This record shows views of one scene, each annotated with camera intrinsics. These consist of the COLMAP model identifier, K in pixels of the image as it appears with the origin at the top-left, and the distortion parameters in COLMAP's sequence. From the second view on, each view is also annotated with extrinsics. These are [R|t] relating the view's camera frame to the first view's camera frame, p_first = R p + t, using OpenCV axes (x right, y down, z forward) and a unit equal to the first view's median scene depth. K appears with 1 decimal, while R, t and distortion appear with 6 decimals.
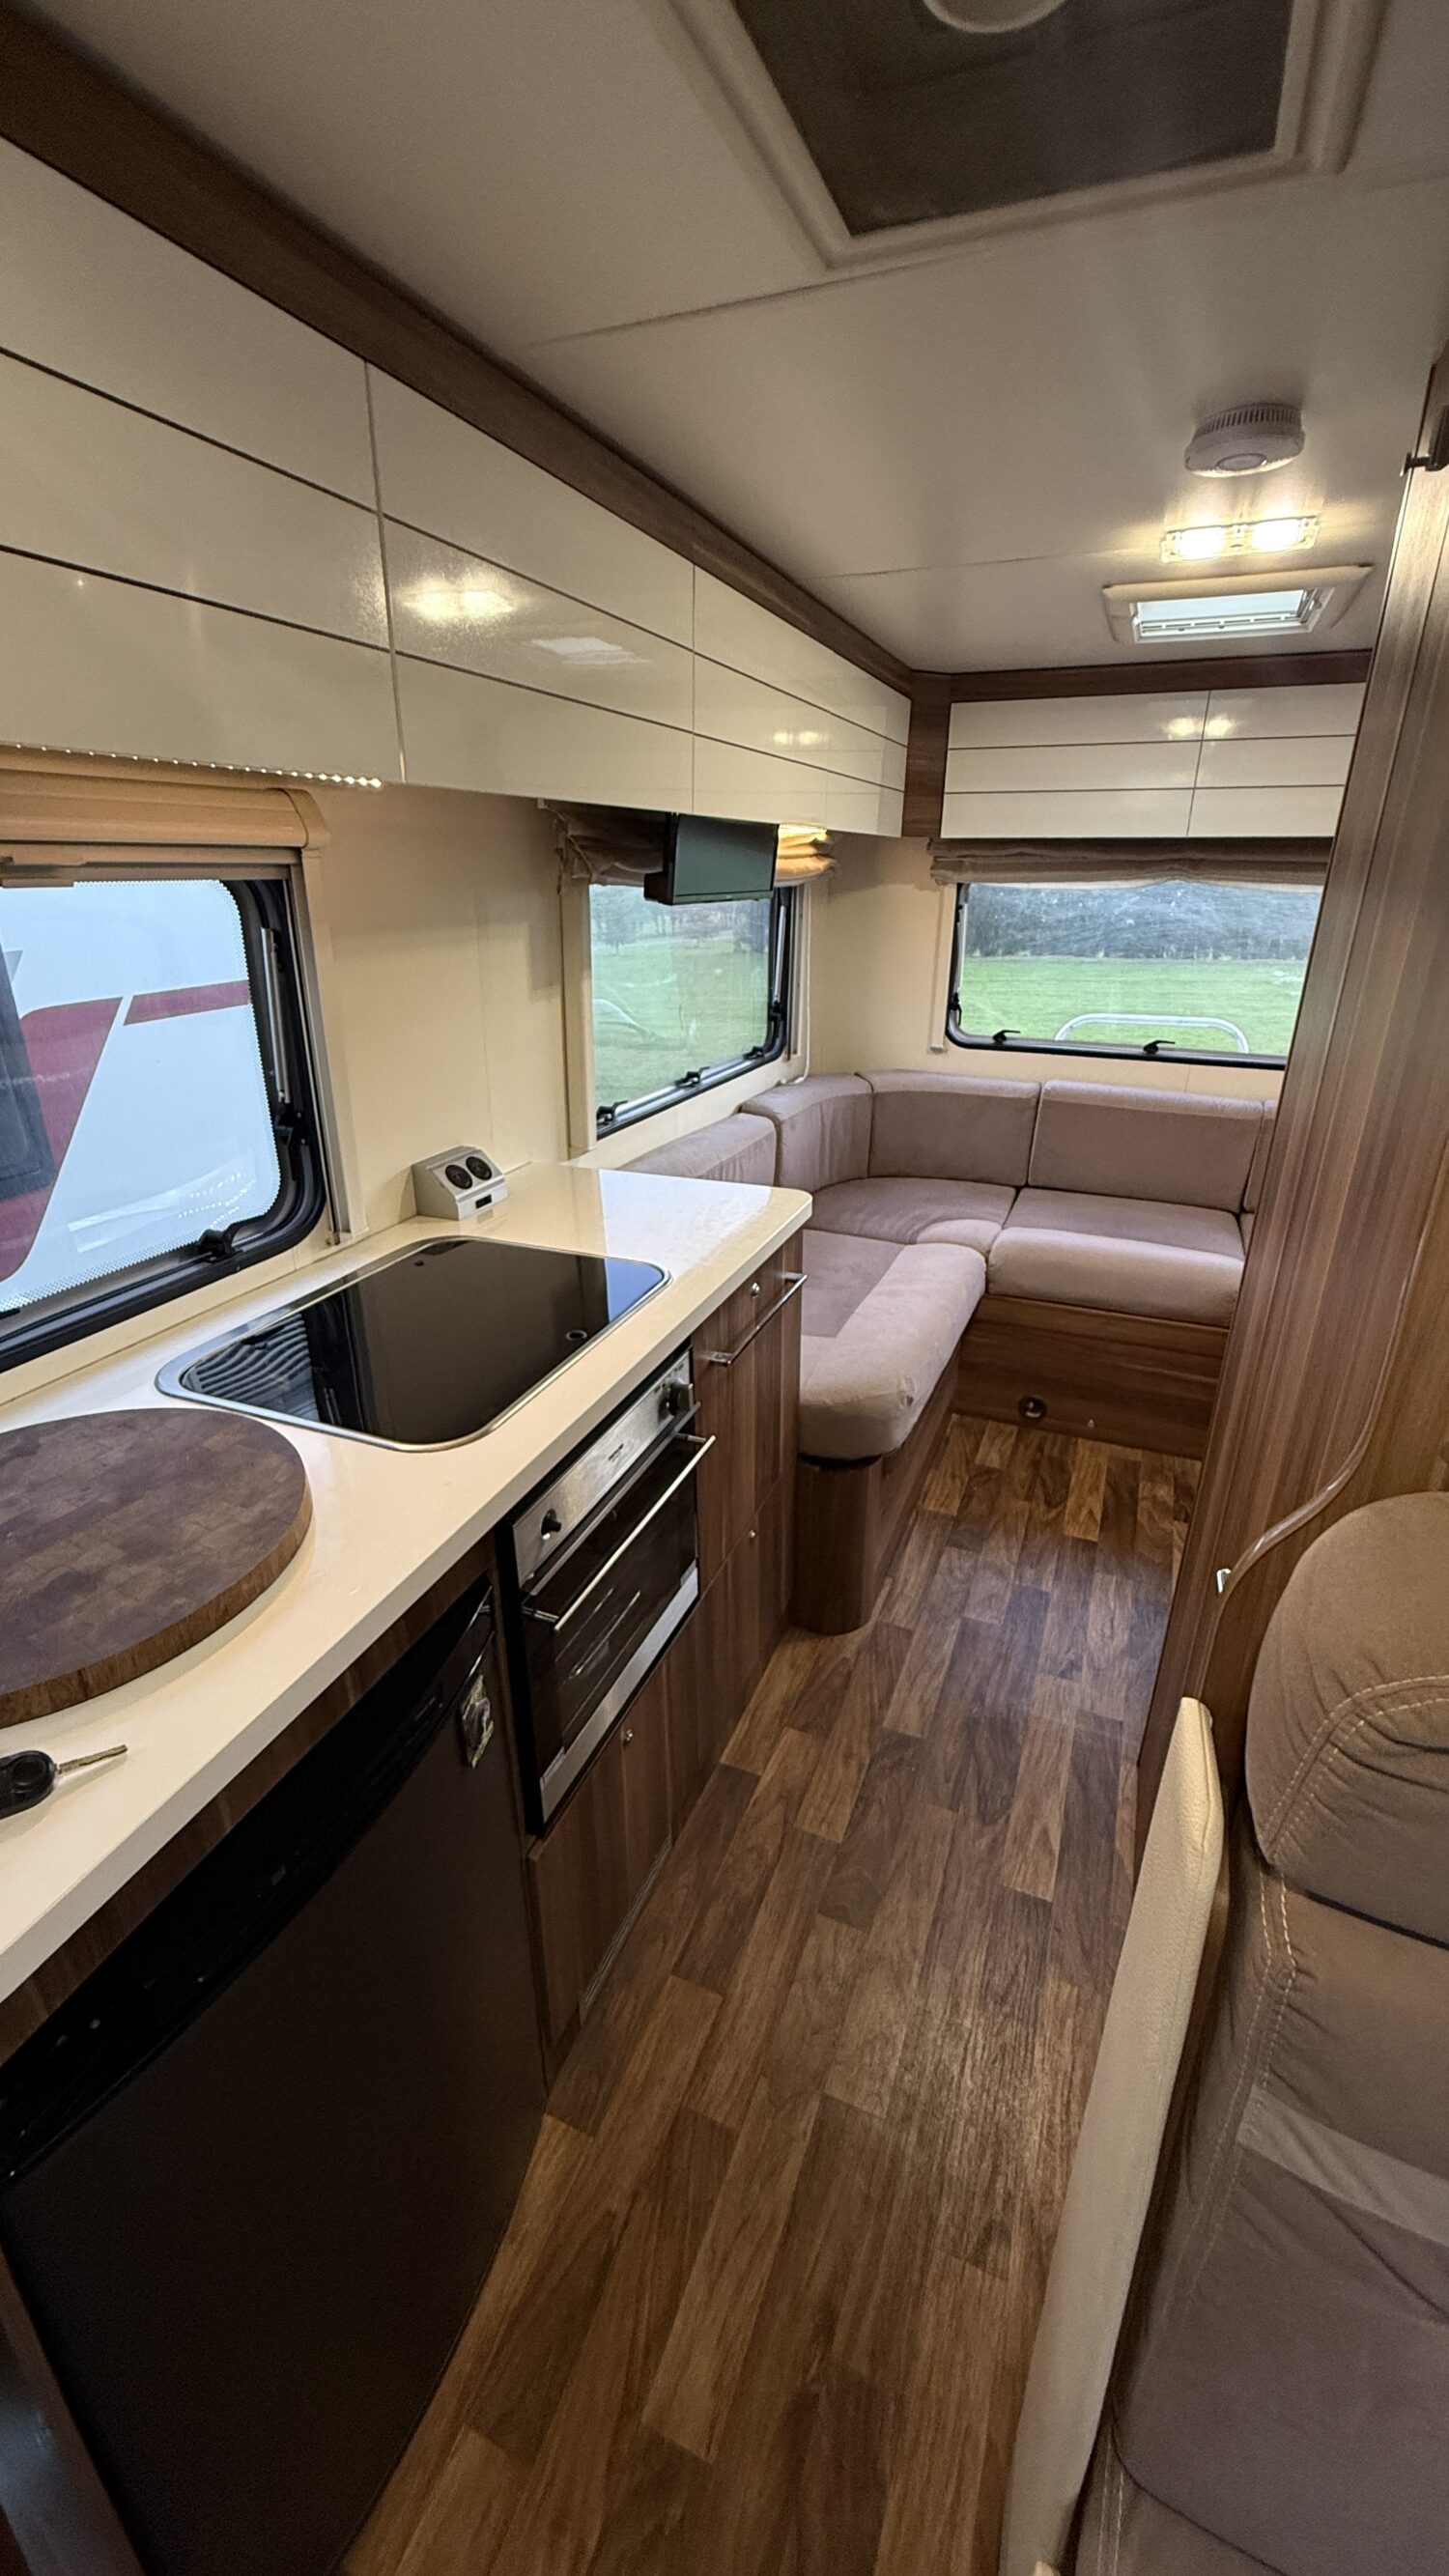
lens RADIAL K [[1022.1, 0, 728.1], [0, 1022.1, 1277.4], [0, 0, 1]] dist [-0.002044, 0.001035]
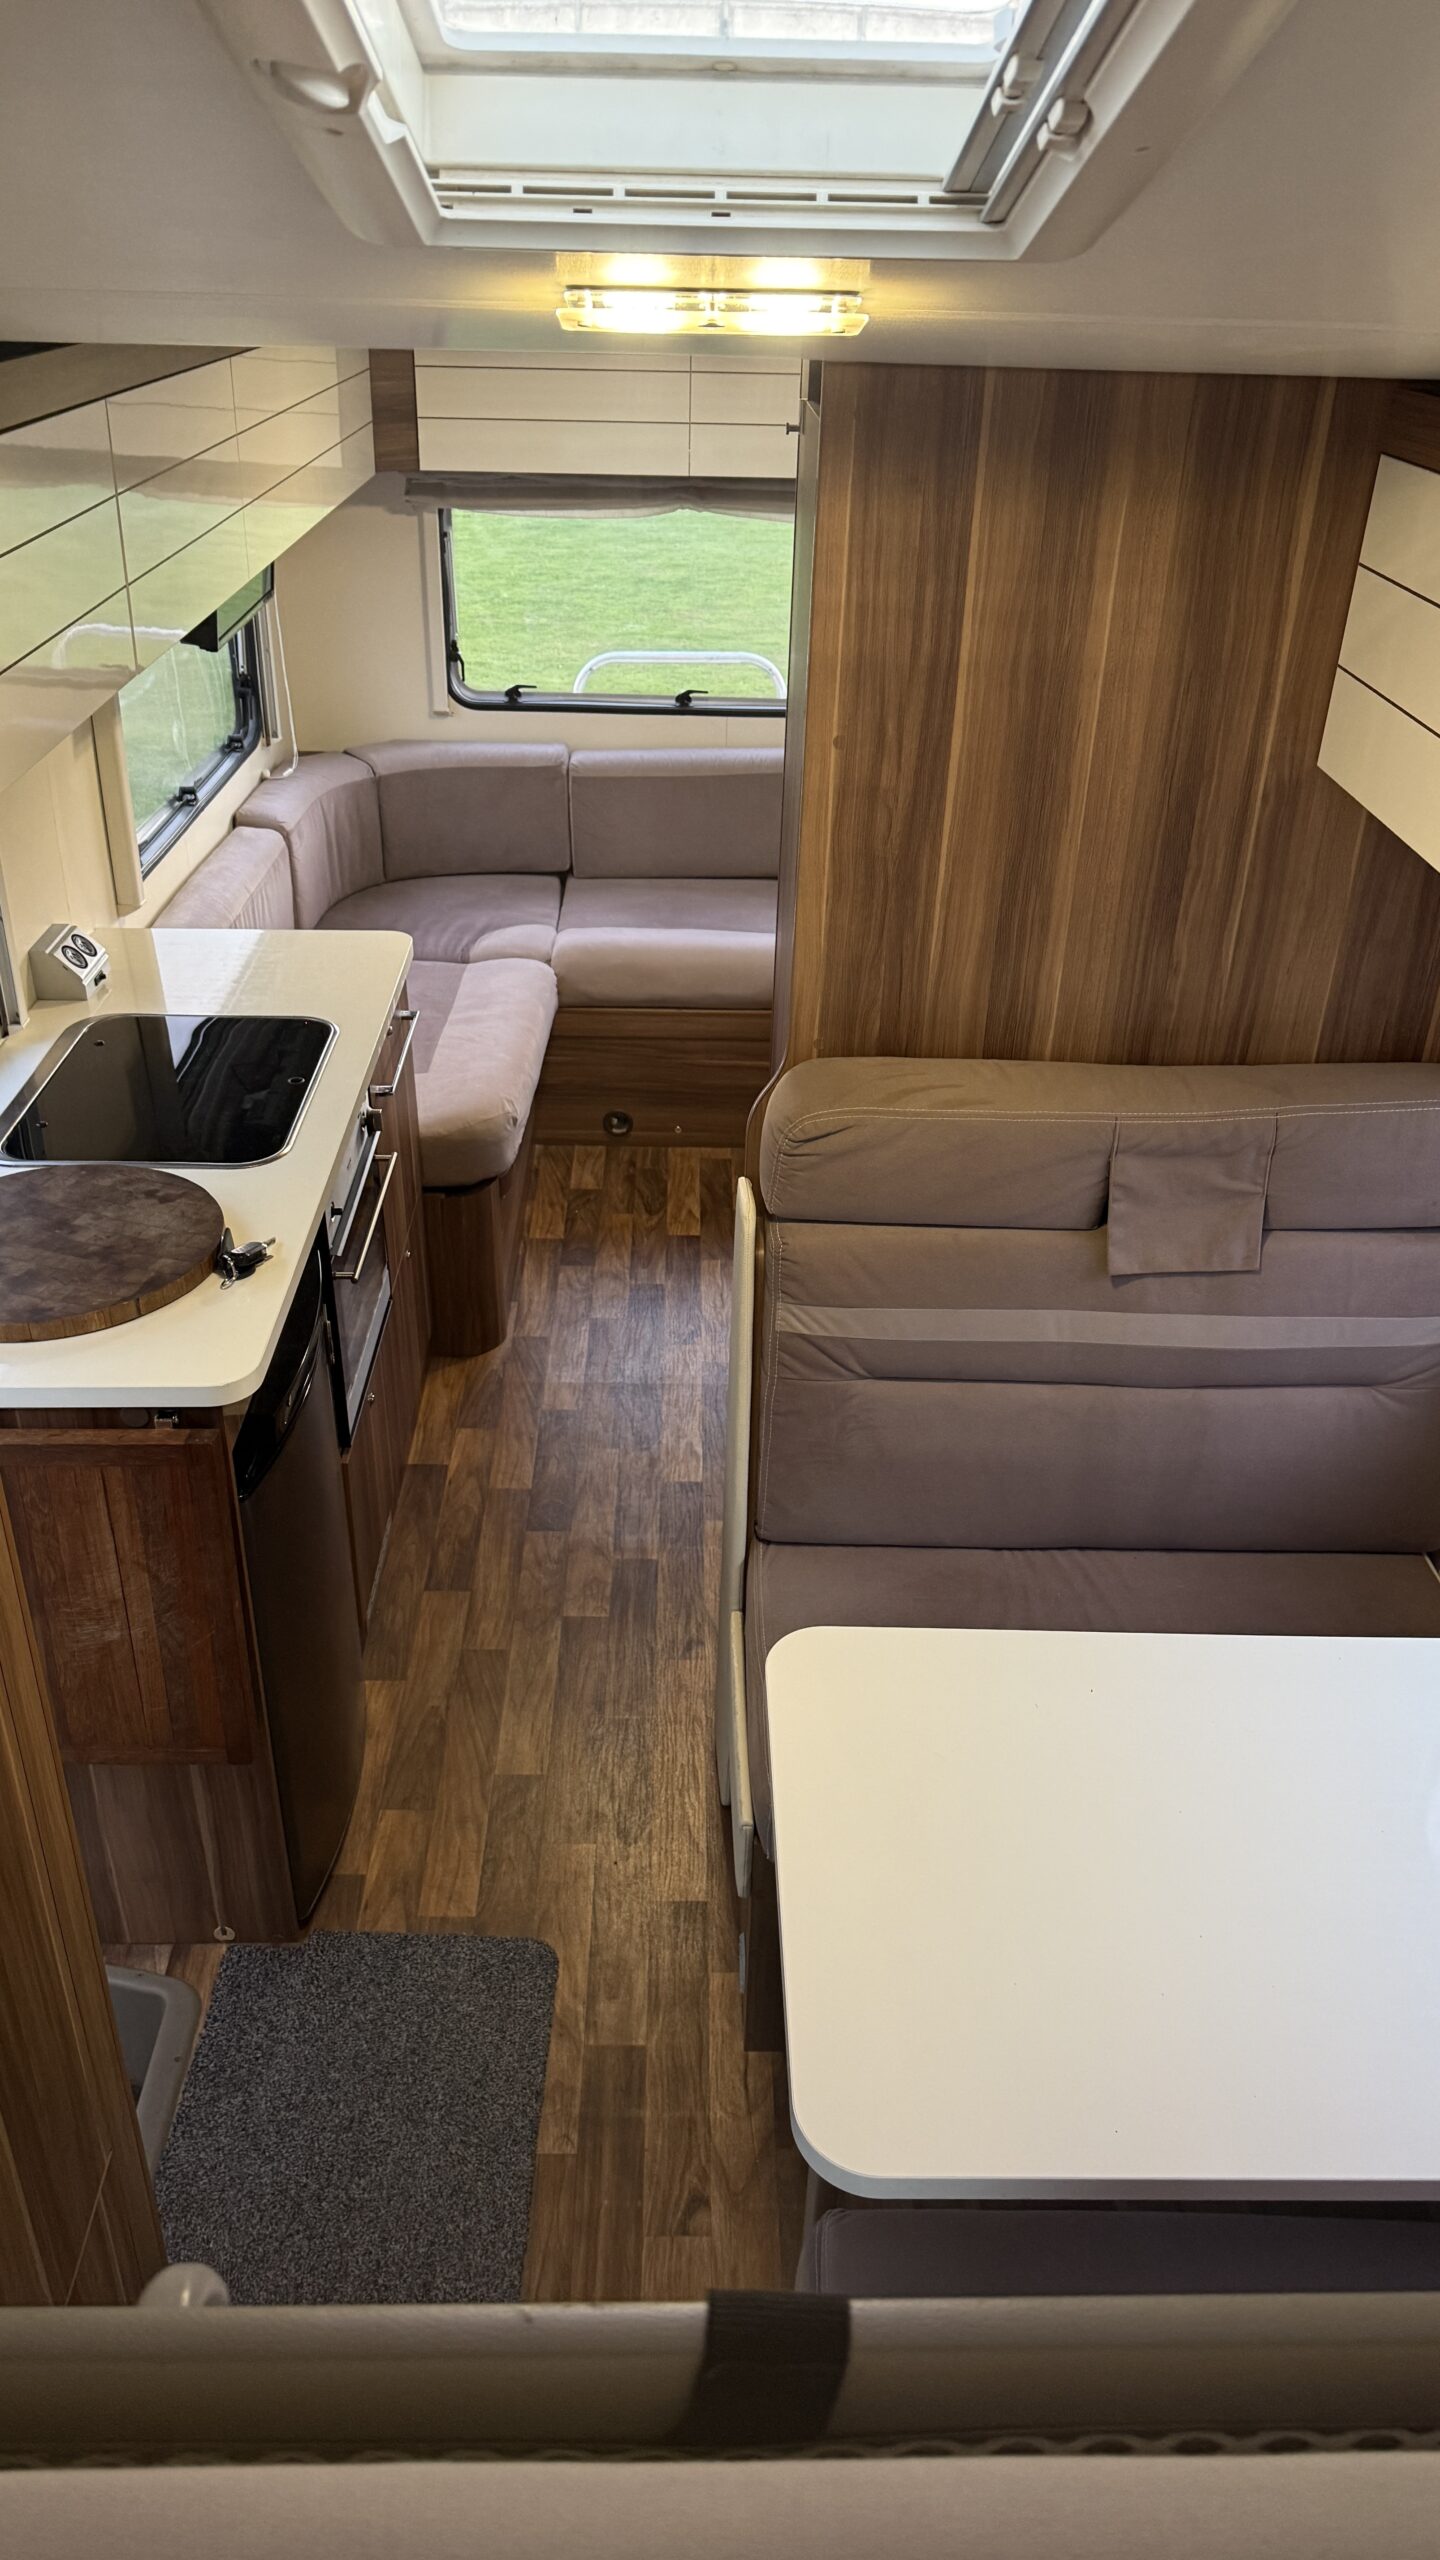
lens RADIAL K [[1781.4, 0, 713.7], [0, 1781.4, 1265.3], [0, 0, 1]] dist [0.105736, -0.169317]
pose [[0.920026, -0.184238, 0.345844, -0.313984], [0.130367, 0.976213, 0.173242, -0.023574], [-0.369535, -0.114301, 0.922160, -0.825809]]
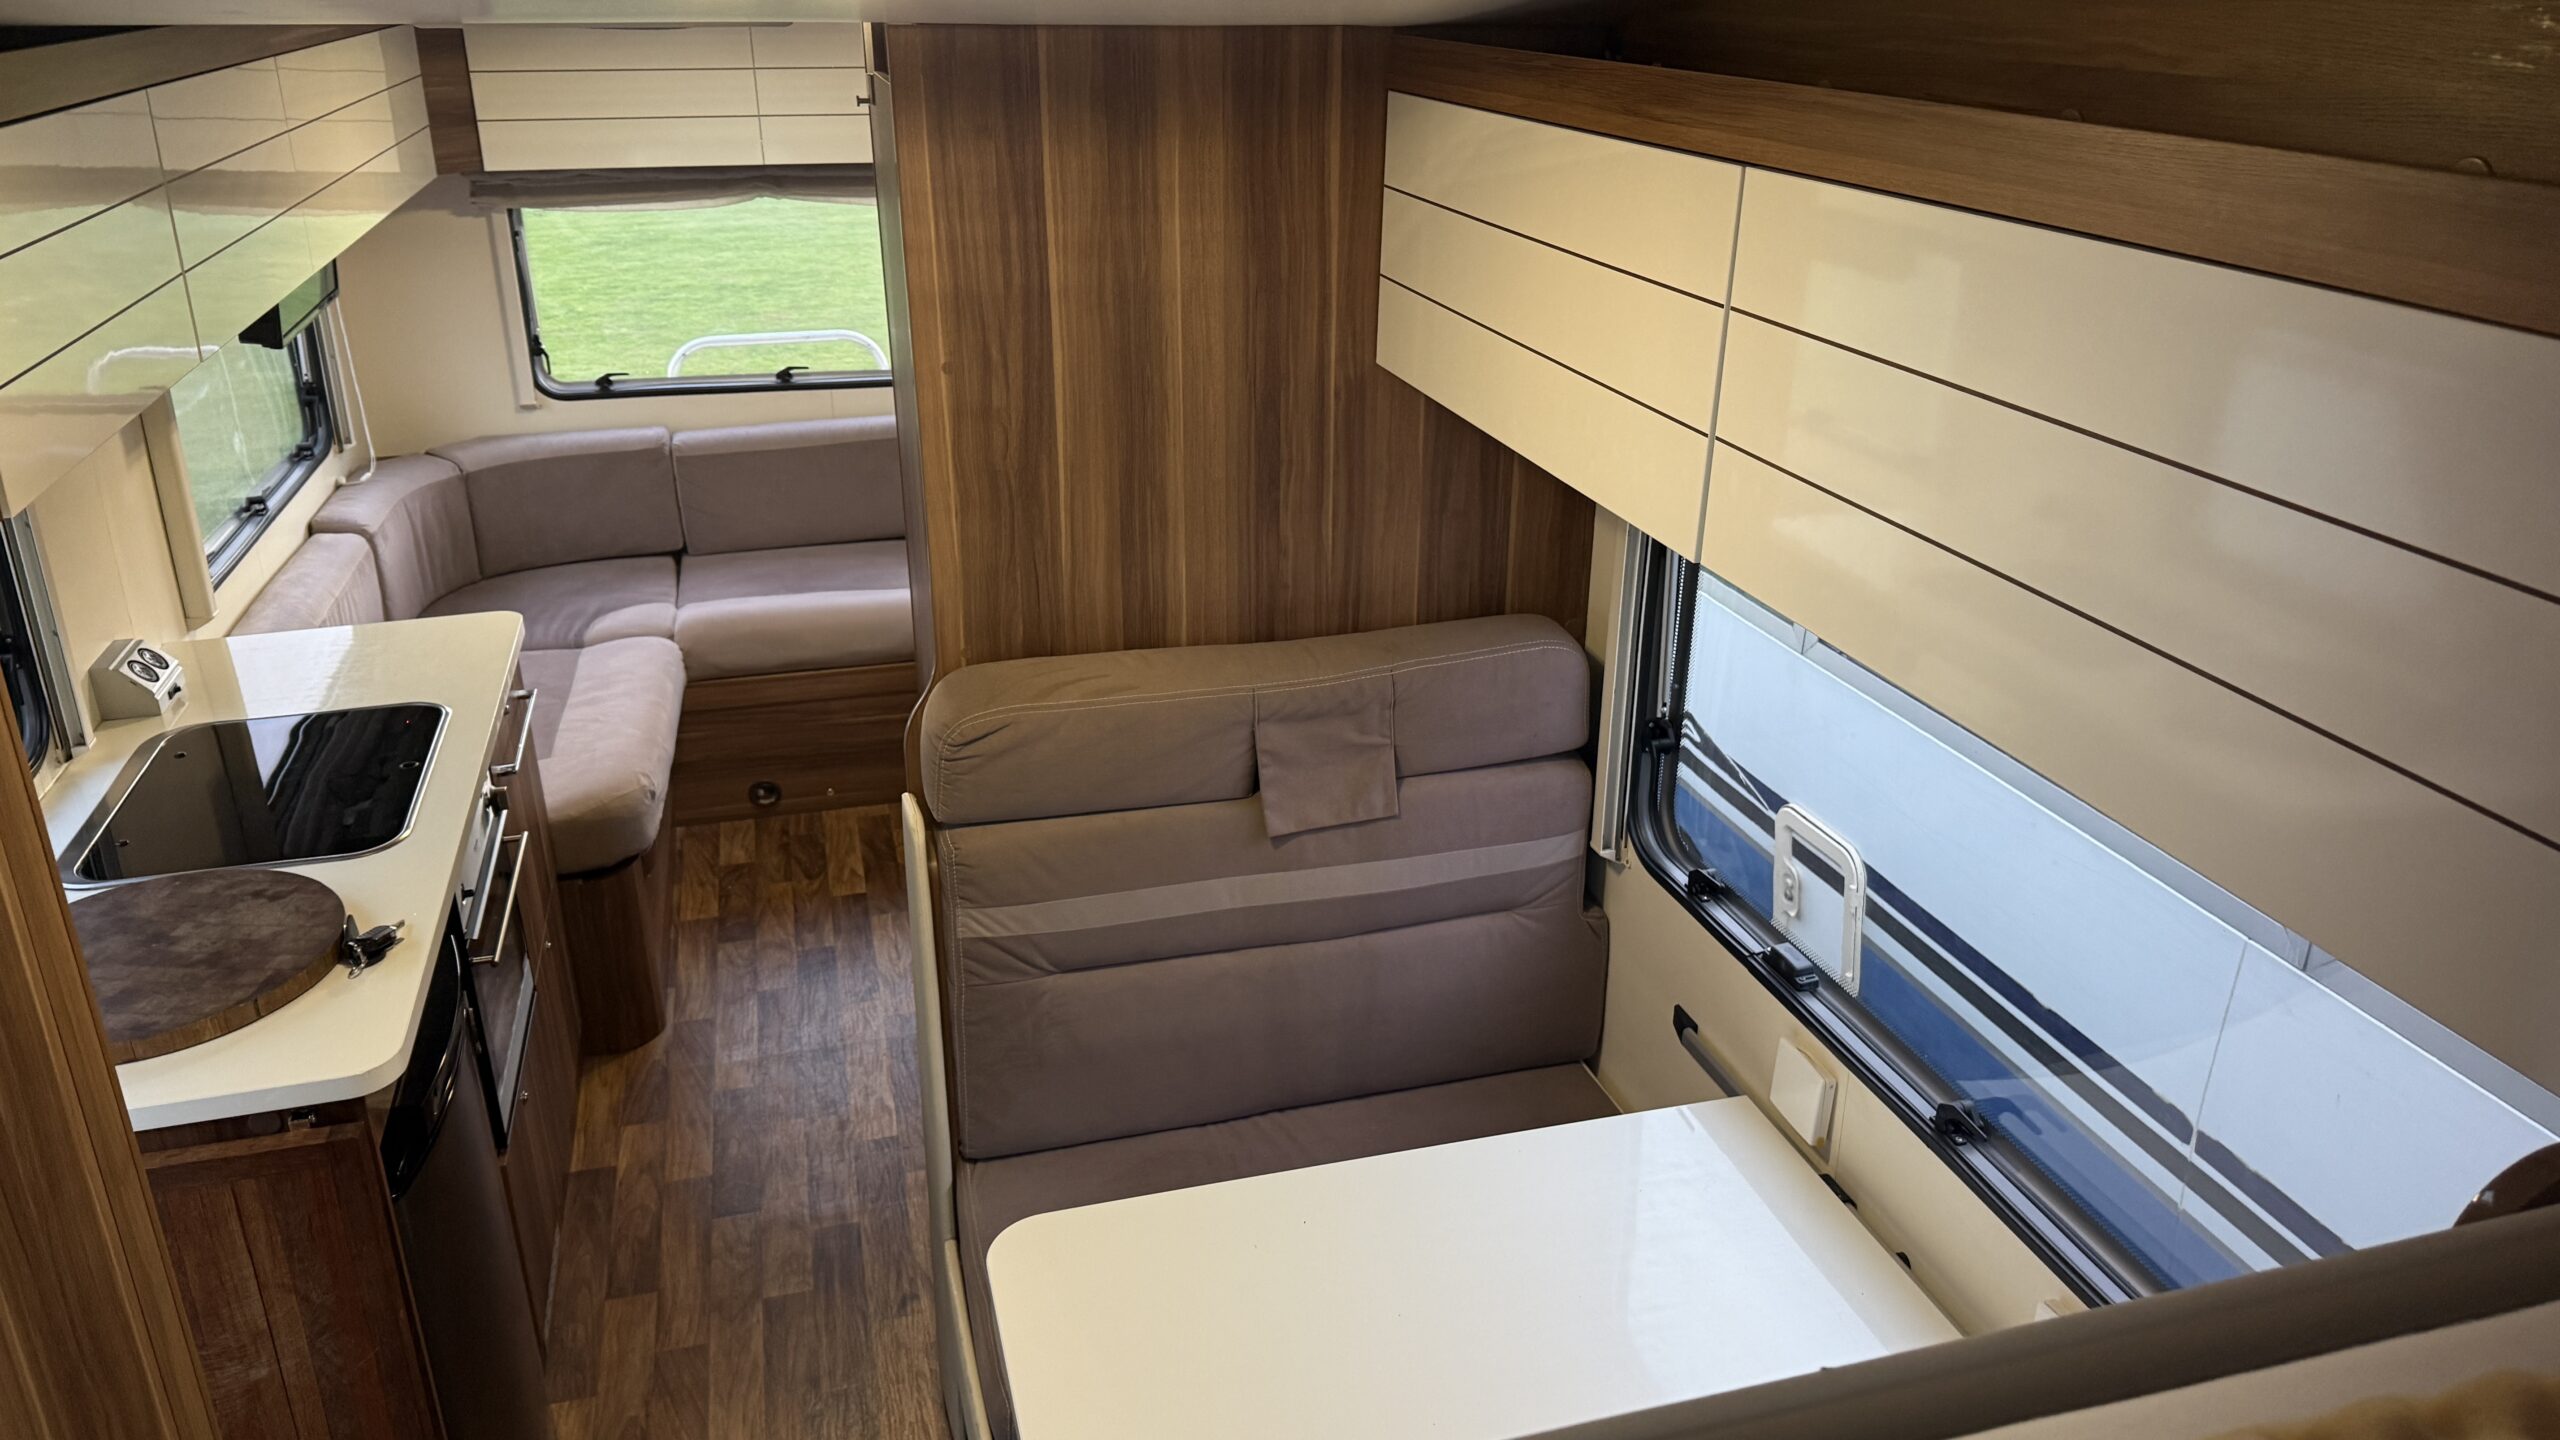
lens RADIAL K [[1781.4, 0, 1287.8], [0, 1781.4, 693.9], [0, 0, 1]] dist [0.105736, -0.169317]
pose [[0.784655, -0.235665, 0.573393, -0.350526], [0.229716, 0.969612, 0.084159, 0.021879], [-0.575802, 0.065682, 0.814947, -0.869449]]
